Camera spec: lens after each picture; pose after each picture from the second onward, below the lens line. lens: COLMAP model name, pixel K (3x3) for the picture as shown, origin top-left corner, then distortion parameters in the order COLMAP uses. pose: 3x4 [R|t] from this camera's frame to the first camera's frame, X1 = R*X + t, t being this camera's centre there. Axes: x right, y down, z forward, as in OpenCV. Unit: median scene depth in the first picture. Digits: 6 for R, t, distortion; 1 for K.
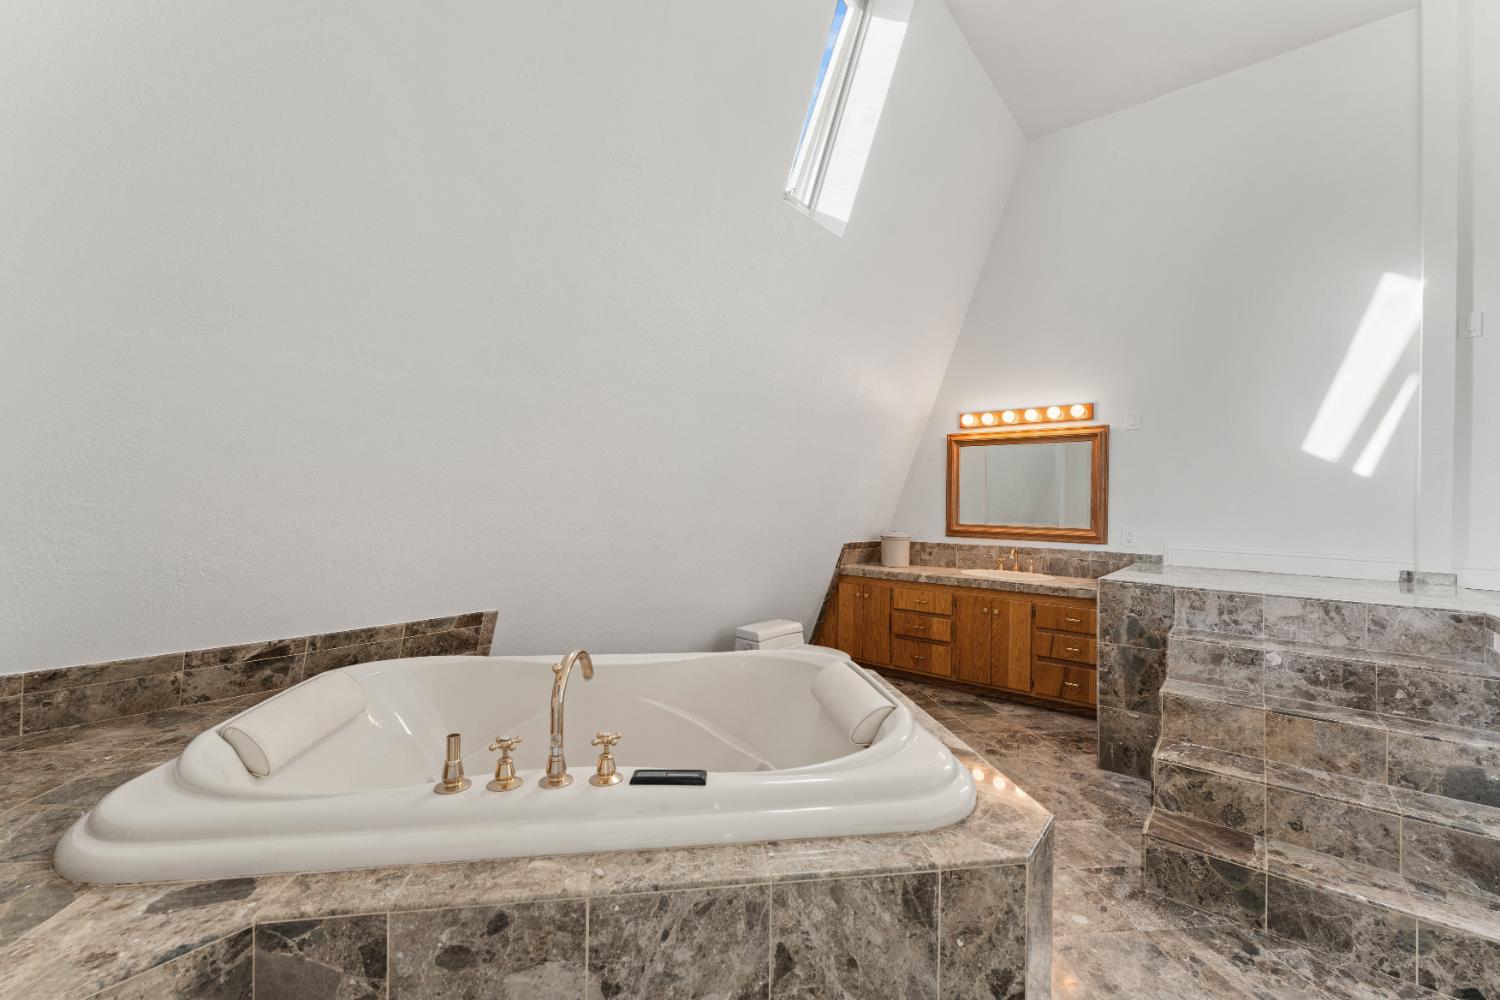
lens RADIAL K [[597.7, 0, 753.6], [0, 597.7, 501.3], [0, 0, 1]] dist [0.003131, -0.000658]
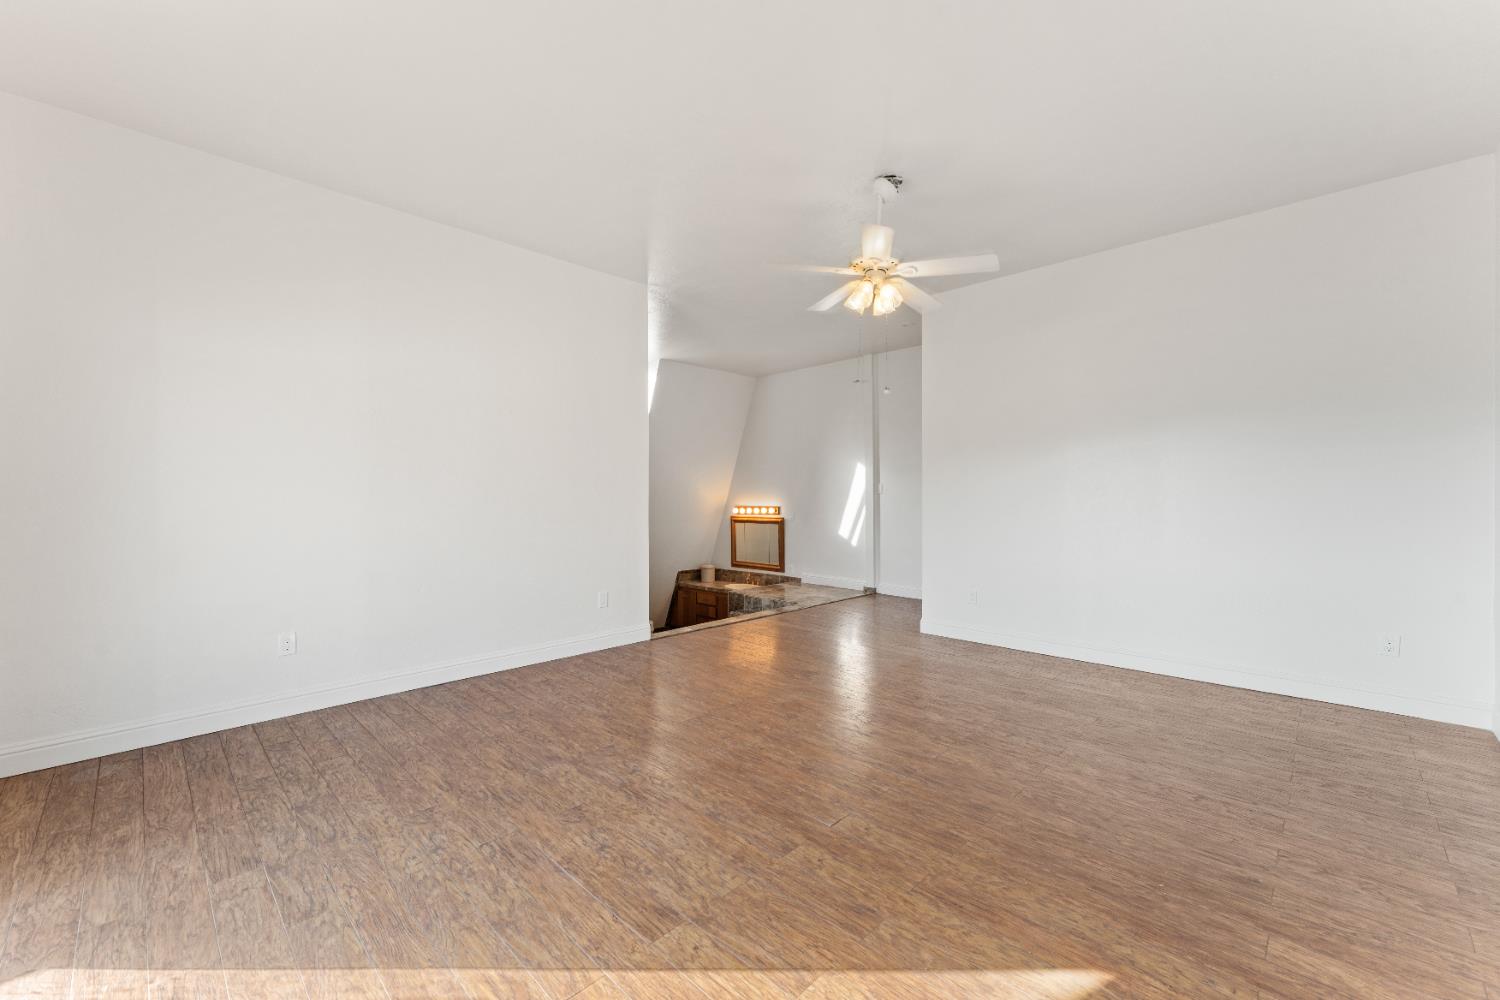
lens RADIAL K [[597.7, 0, 741.1], [0, 597.7, 498.2], [0, 0, 1]] dist [0.003131, -0.000658]
pose [[0.996098, -0.023506, -0.085064, 0.620850], [0.023517, 0.999723, -0.000880, -0.197697], [0.085061, -0.001123, 0.996375, -1.161488]]
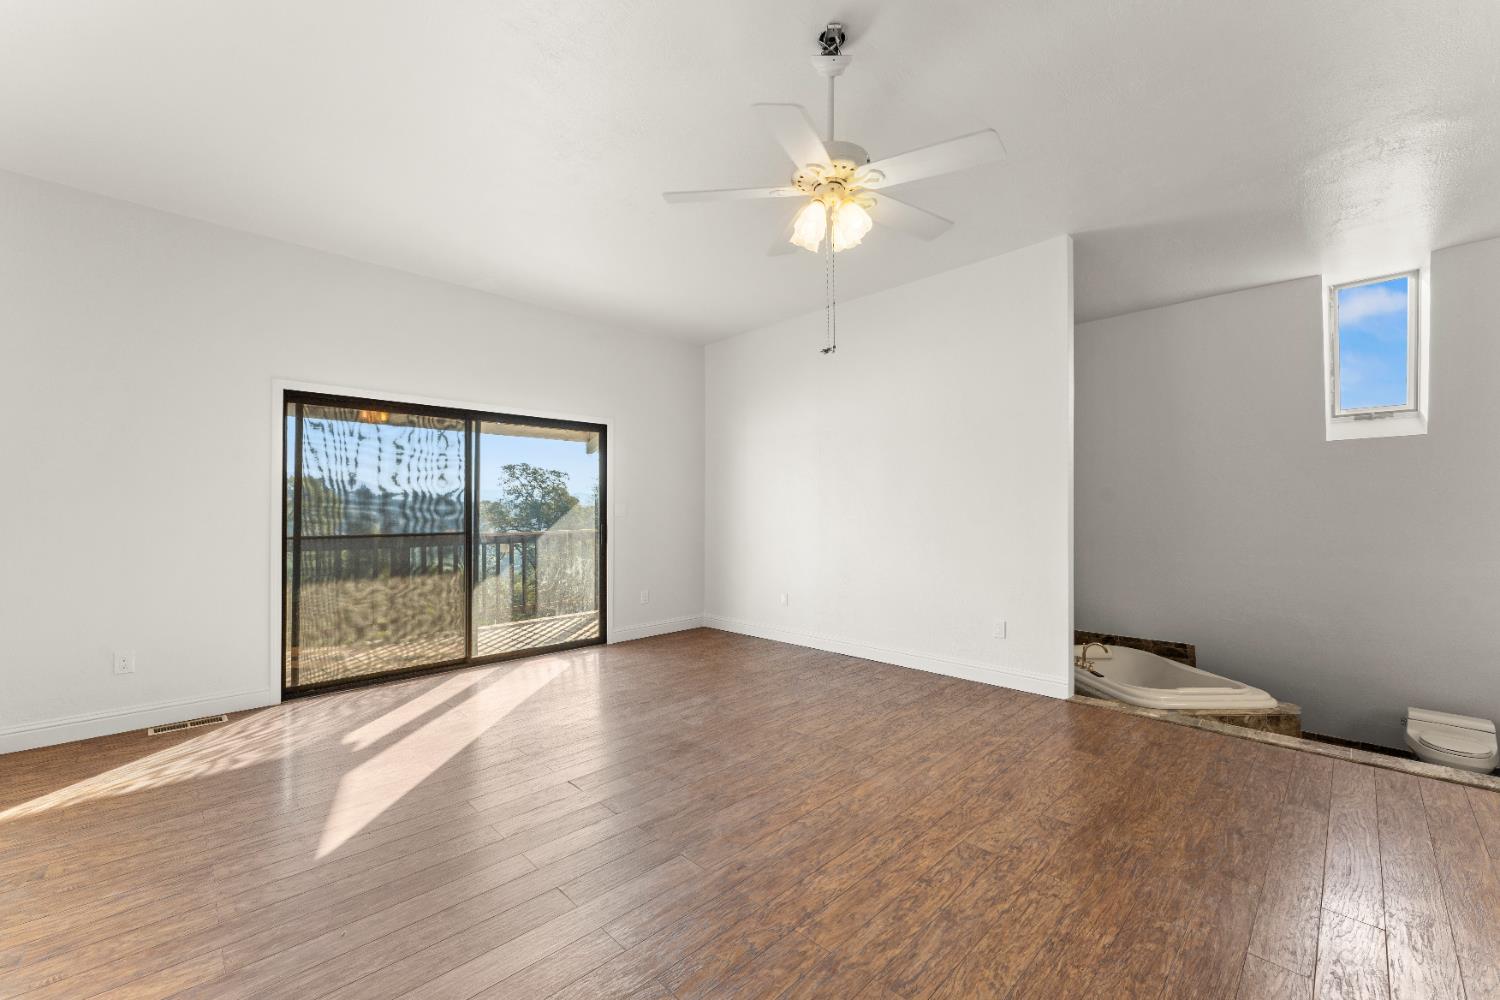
lens RADIAL K [[597.7, 0, 757.0], [0, 597.7, 508.6], [0, 0, 1]] dist [0.003131, -0.000658]
pose [[-0.087616, -0.027960, -0.995762, 1.319194], [0.000411, 0.999605, -0.028104, -0.183323], [0.996154, -0.002871, -0.087570, -0.326361]]
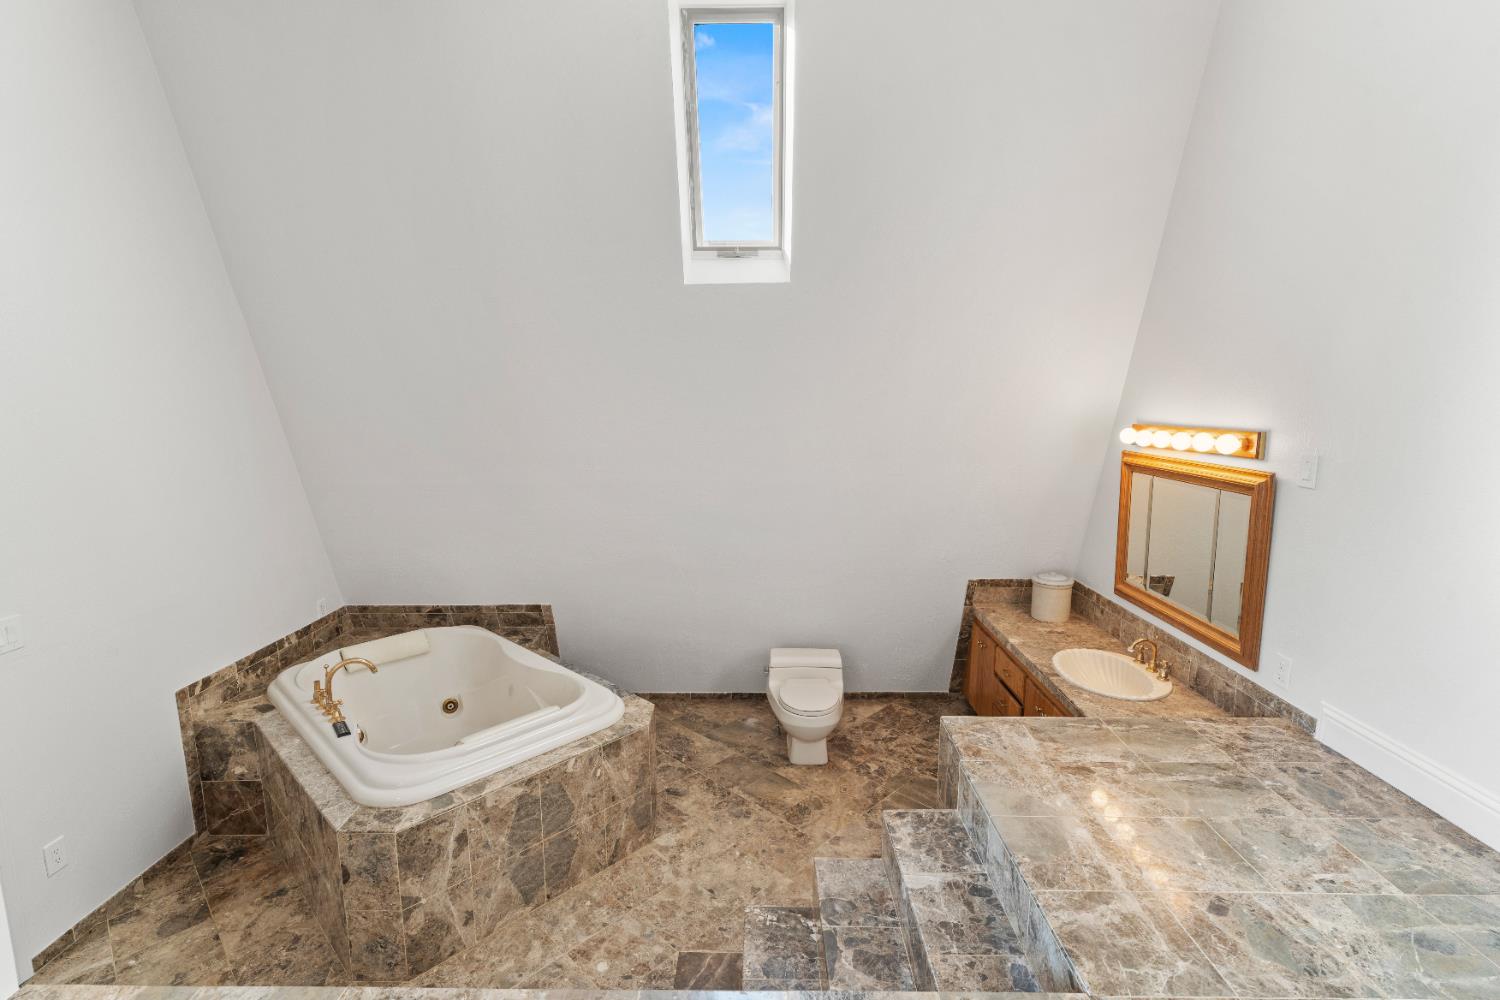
lens RADIAL K [[672.1, 0, 755.0], [0, 672.1, 502.1], [0, 0, 1]] dist [0.001816, -0.000049]
pose [[0.637372, 0.092617, -0.764970, 0.765676], [0.015113, 0.991057, 0.132581, -0.191023], [0.770408, -0.096065, 0.630272, 0.207820]]
